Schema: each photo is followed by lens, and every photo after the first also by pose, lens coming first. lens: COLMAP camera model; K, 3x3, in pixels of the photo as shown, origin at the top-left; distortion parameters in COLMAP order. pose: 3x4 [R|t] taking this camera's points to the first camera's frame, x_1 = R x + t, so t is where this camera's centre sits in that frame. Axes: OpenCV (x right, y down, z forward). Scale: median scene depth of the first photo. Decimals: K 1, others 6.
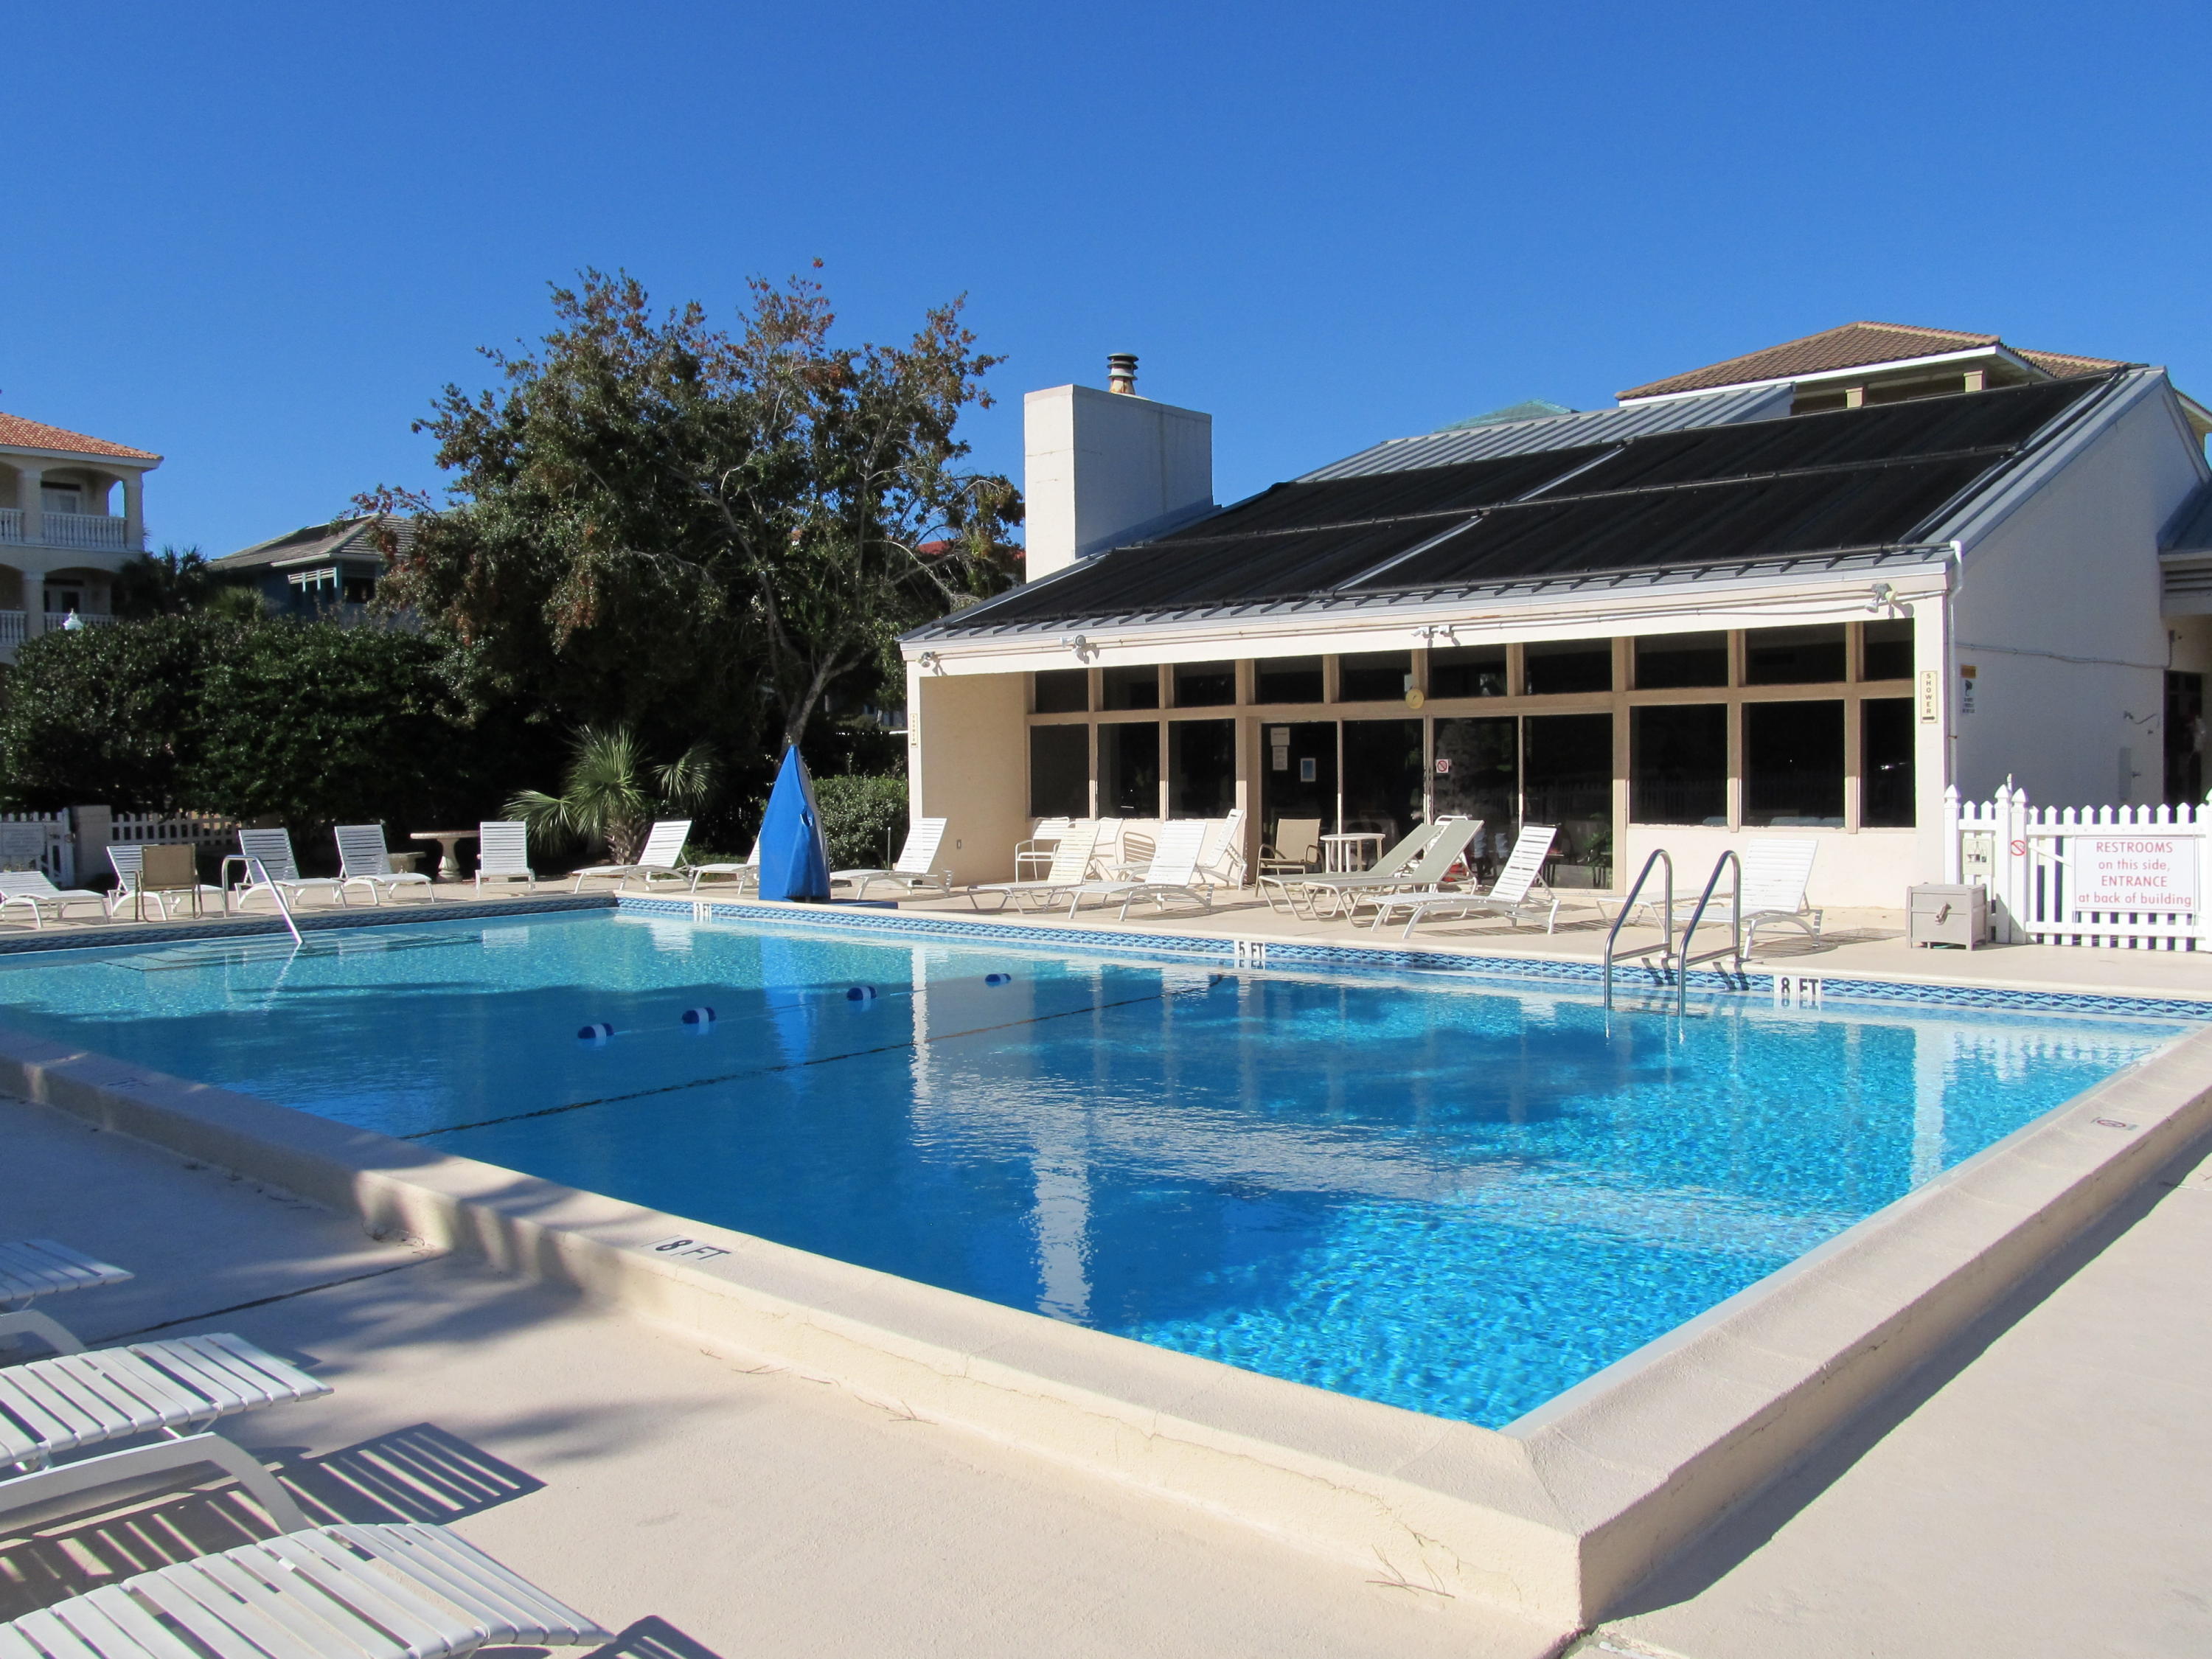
lens RADIAL K [[1817.0, 0, 1082.9], [0, 1817.0, 720.6], [0, 0, 1]] dist [-0.078636, 0.051397]
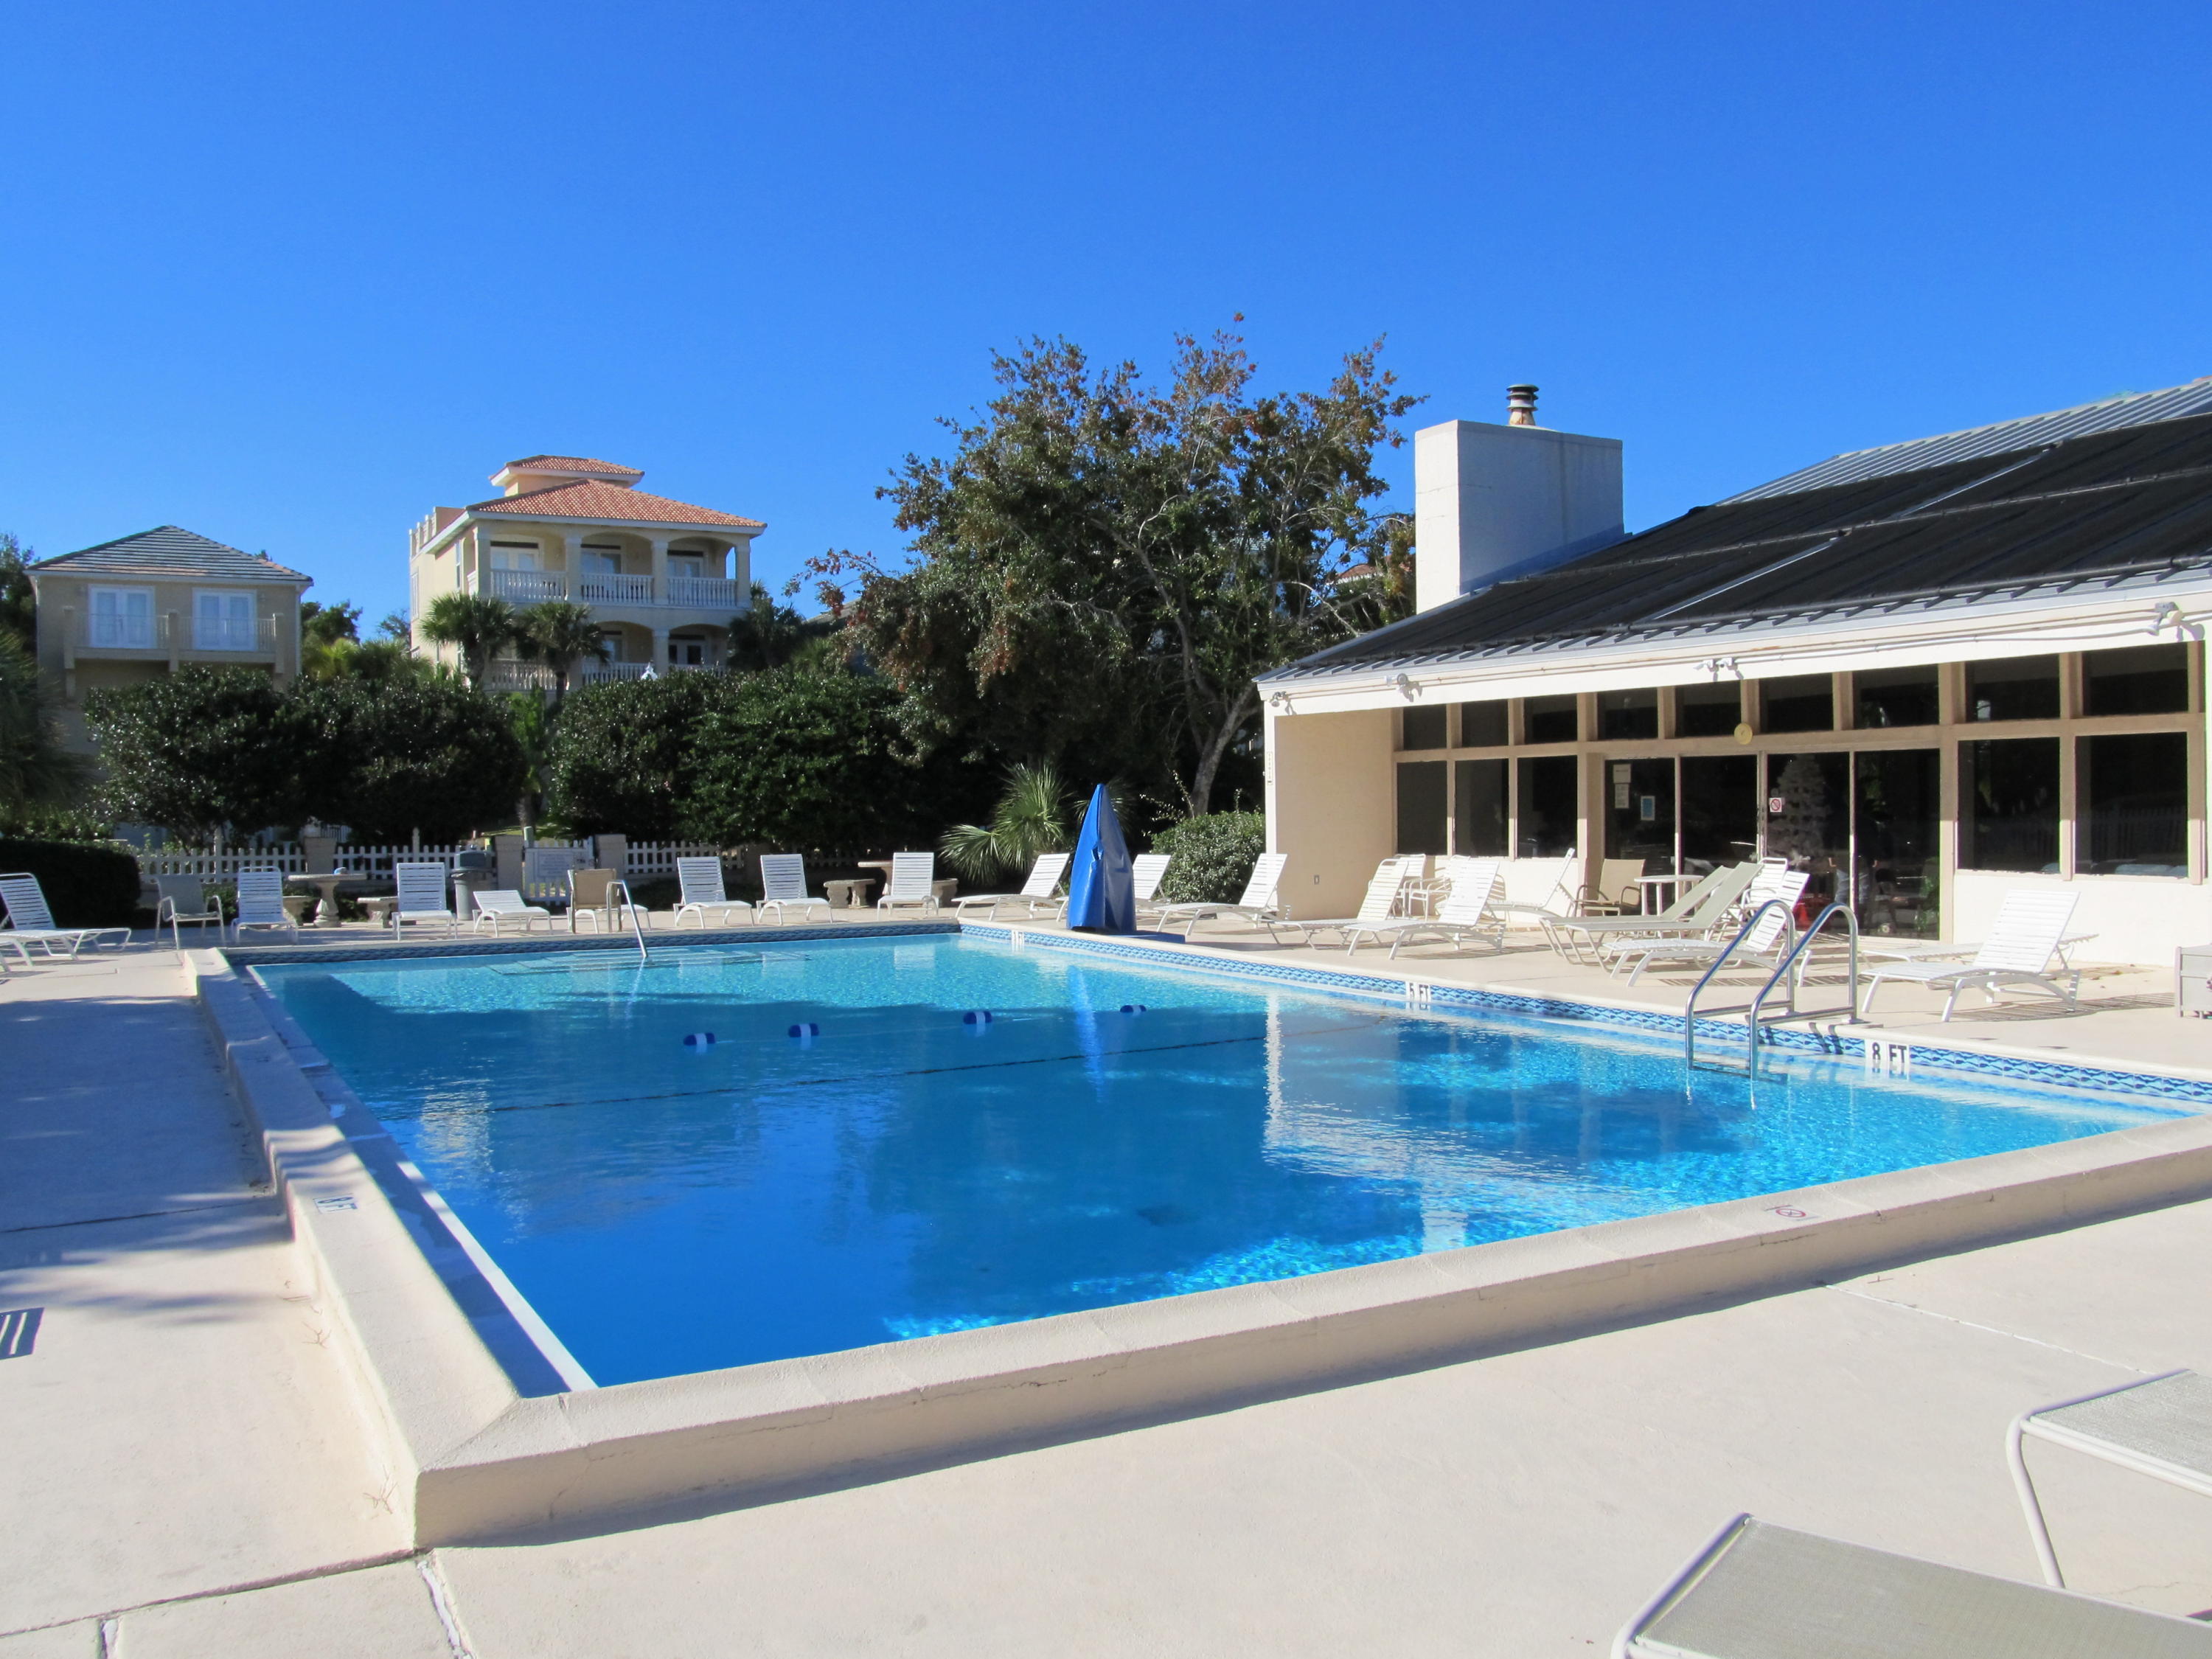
lens RADIAL K [[1817.0, 0, 1129.8], [0, 1817.0, 732.0], [0, 0, 1]] dist [-0.078636, 0.051397]
pose [[0.941722, -0.010267, -0.336235, 0.173410], [0.007028, 0.999916, -0.010848, -0.004480], [0.336318, 0.007853, 0.941716, 0.002691]]
